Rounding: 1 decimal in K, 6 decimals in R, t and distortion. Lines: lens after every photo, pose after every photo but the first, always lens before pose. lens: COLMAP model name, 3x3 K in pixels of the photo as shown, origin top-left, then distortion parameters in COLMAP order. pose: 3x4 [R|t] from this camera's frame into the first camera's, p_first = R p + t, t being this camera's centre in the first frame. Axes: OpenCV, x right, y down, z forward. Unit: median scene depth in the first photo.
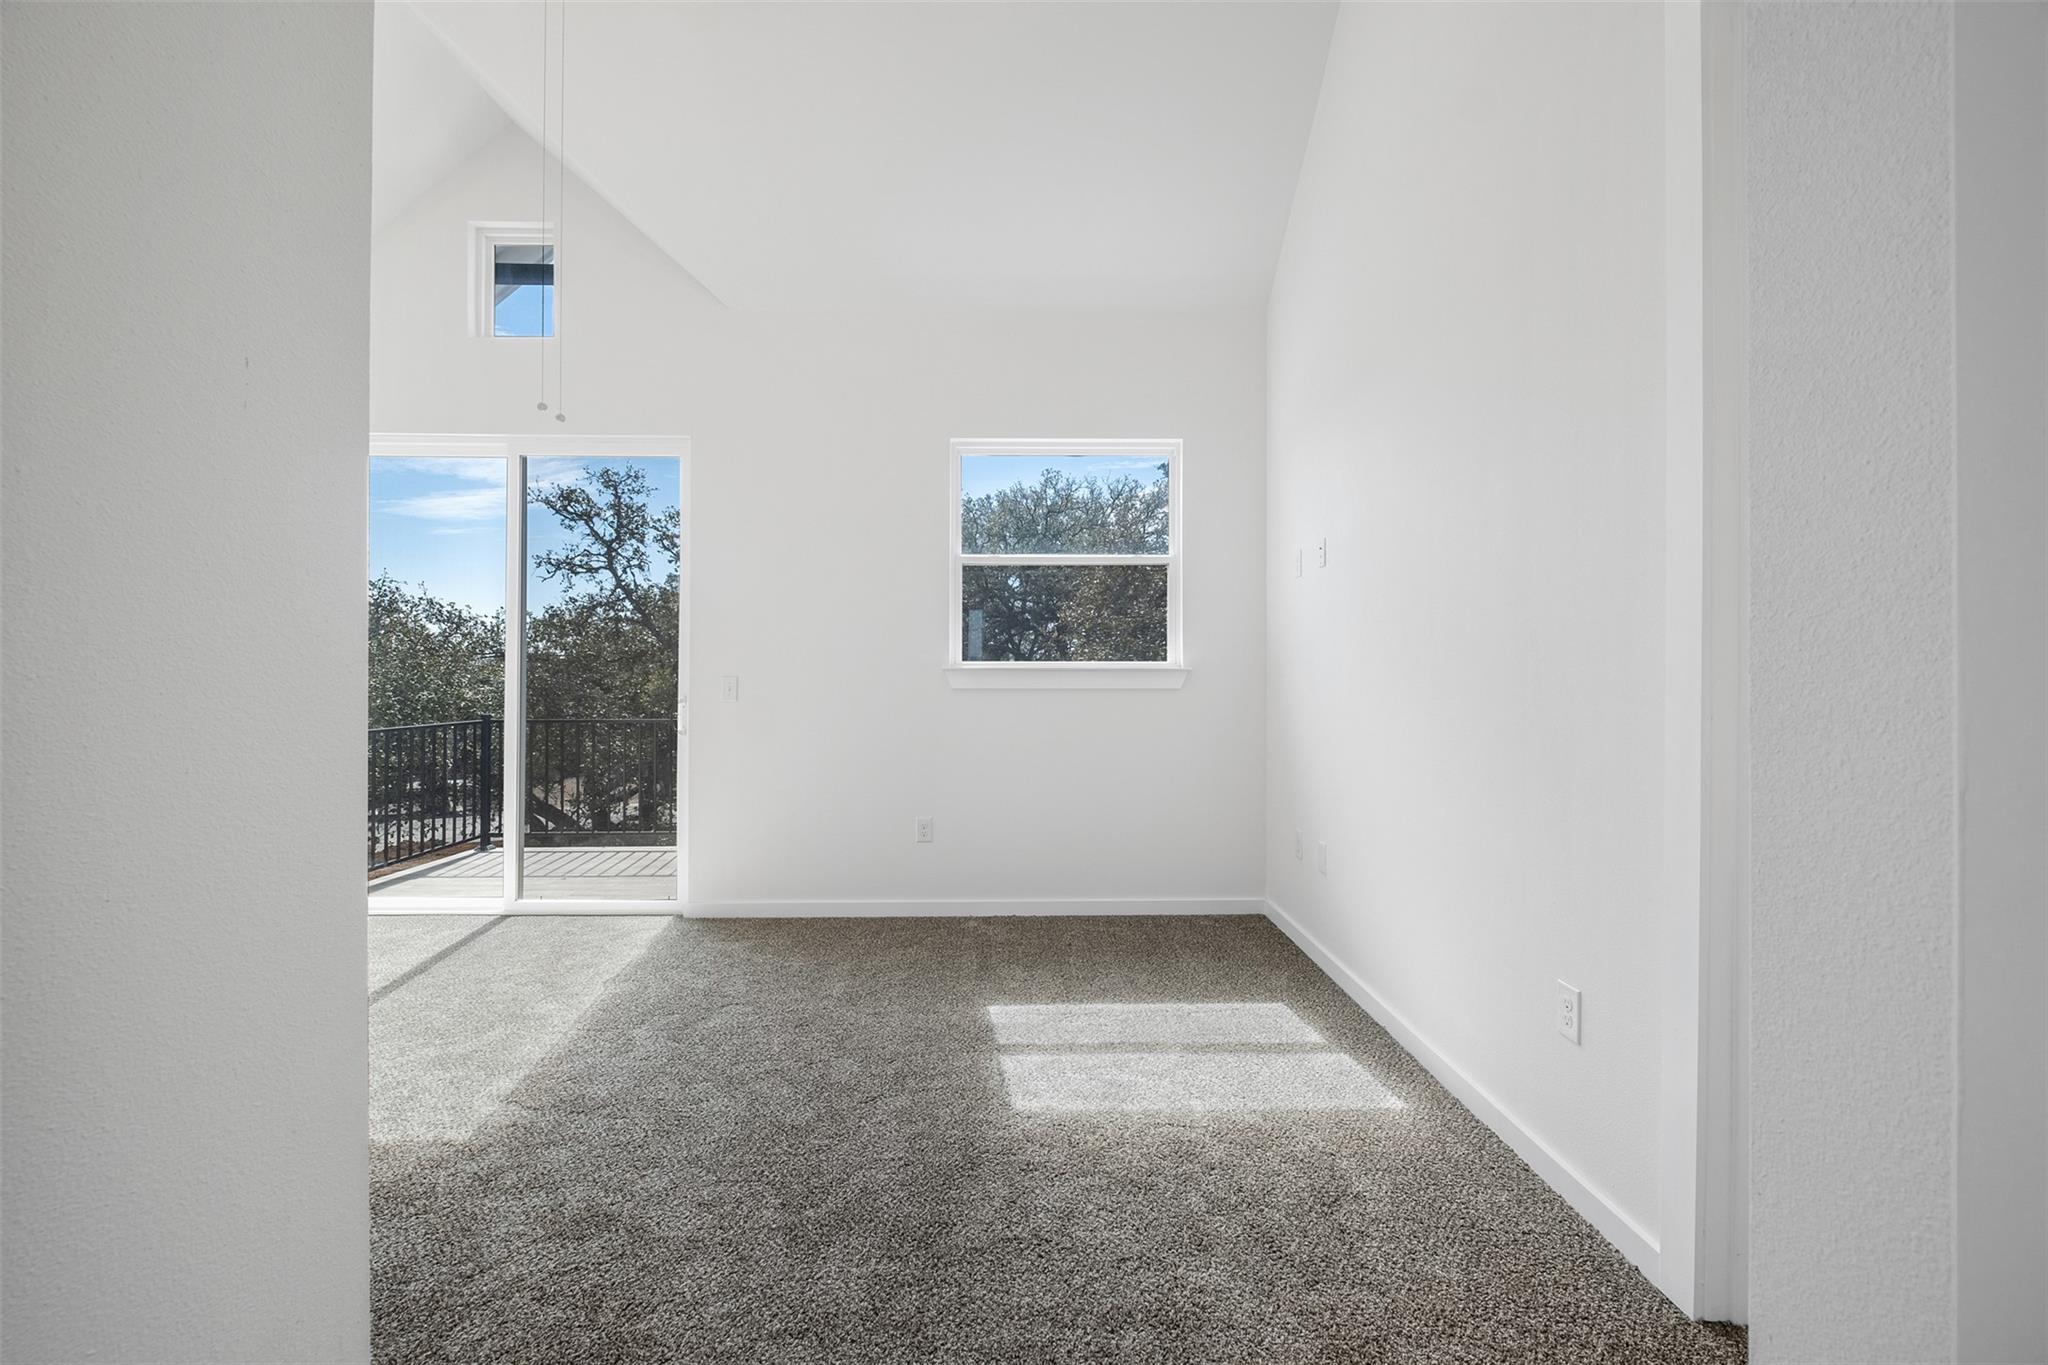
lens RADIAL K [[887.3, 0, 1032.2], [0, 887.3, 669.4], [0, 0, 1]] dist [-0.002497, -0.000266]
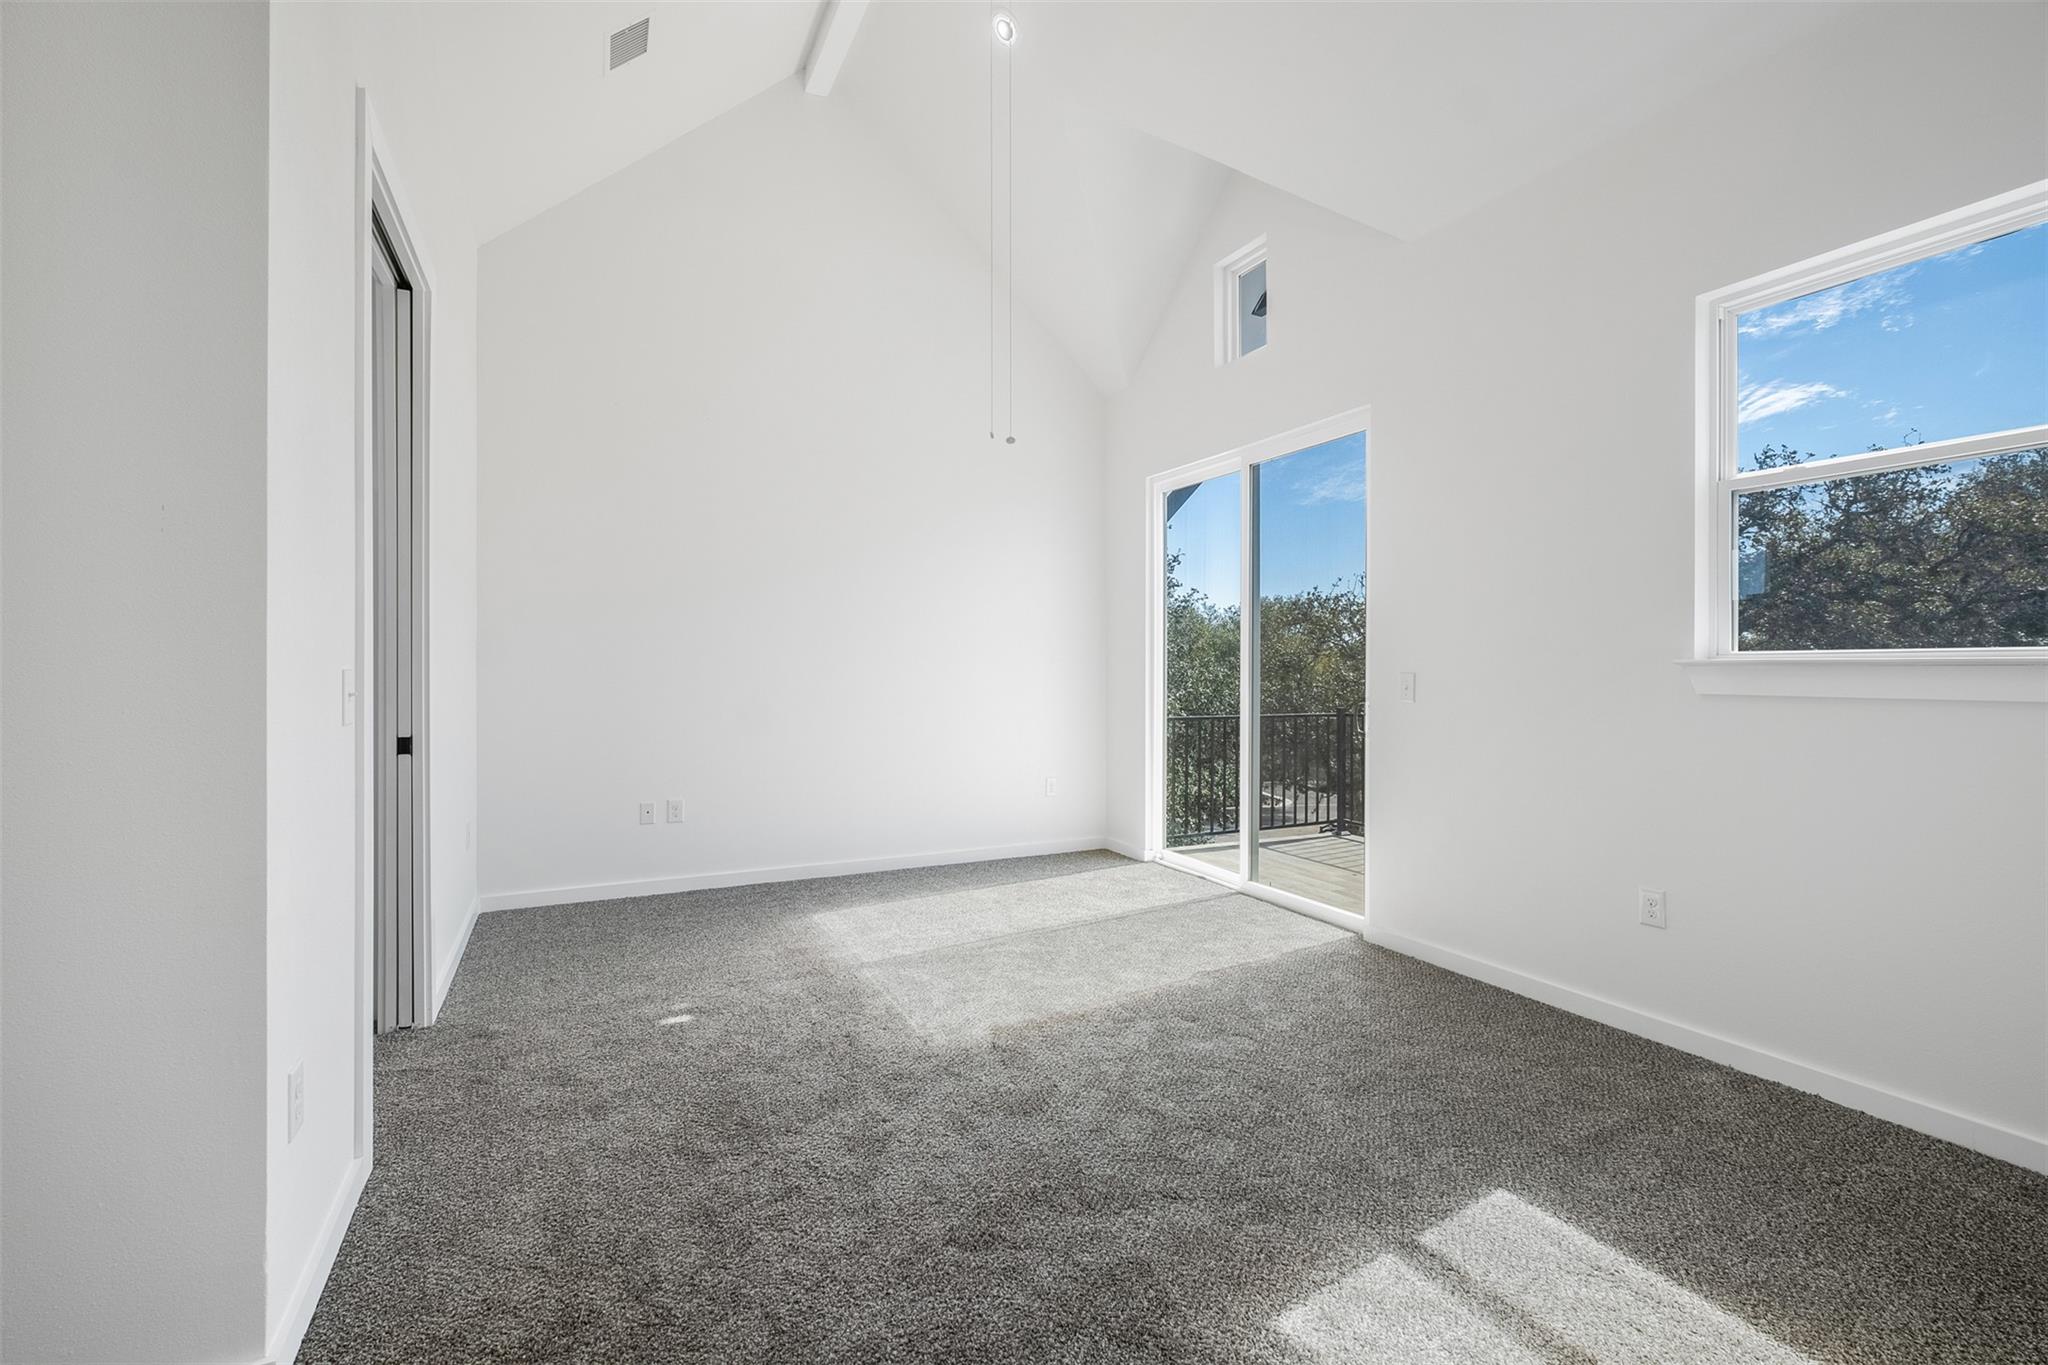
lens RADIAL K [[887.3, 0, 1032.2], [0, 887.3, 669.4], [0, 0, 1]] dist [-0.002497, -0.000266]
pose [[0.433565, 0.001757, -0.901120, 0.261613], [-0.000400, 0.999998, 0.001757, 0.003493], [0.901122, -0.000401, 0.433565, 0.290277]]
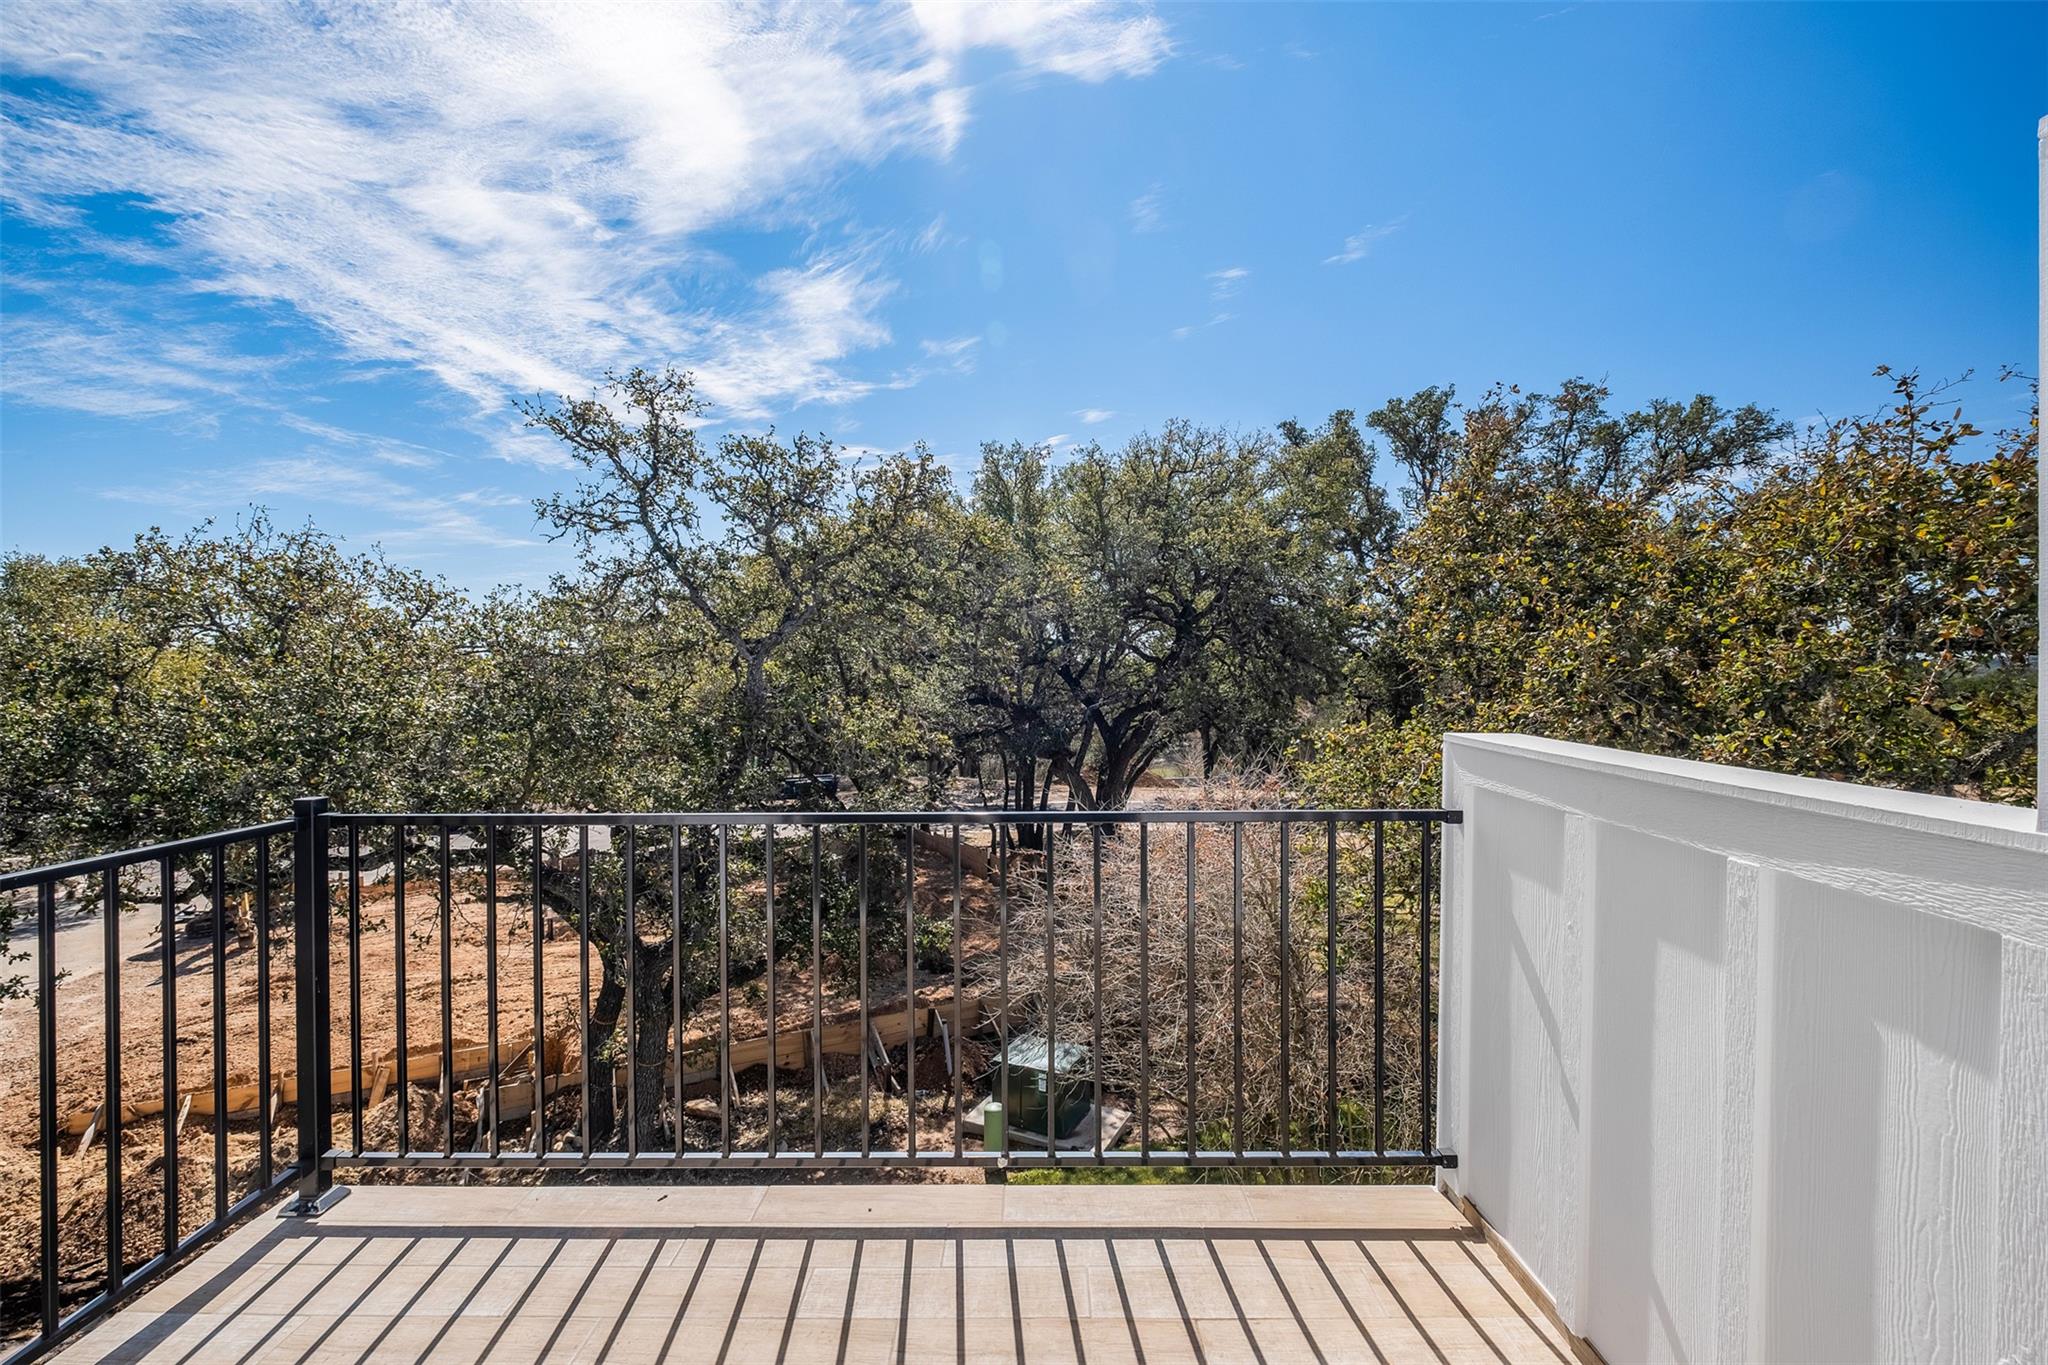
lens RADIAL K [[878.6, 0, 1024.0], [0, 878.6, 682.5], [0, 0, 1]] dist [-0.000146, -0.000037]
pose [[0.999554, -0.004264, -0.029550, -0.487067], [0.004757, 0.999850, 0.016633, 0.005881], [0.029475, -0.016766, 0.999425, 0.977061]]
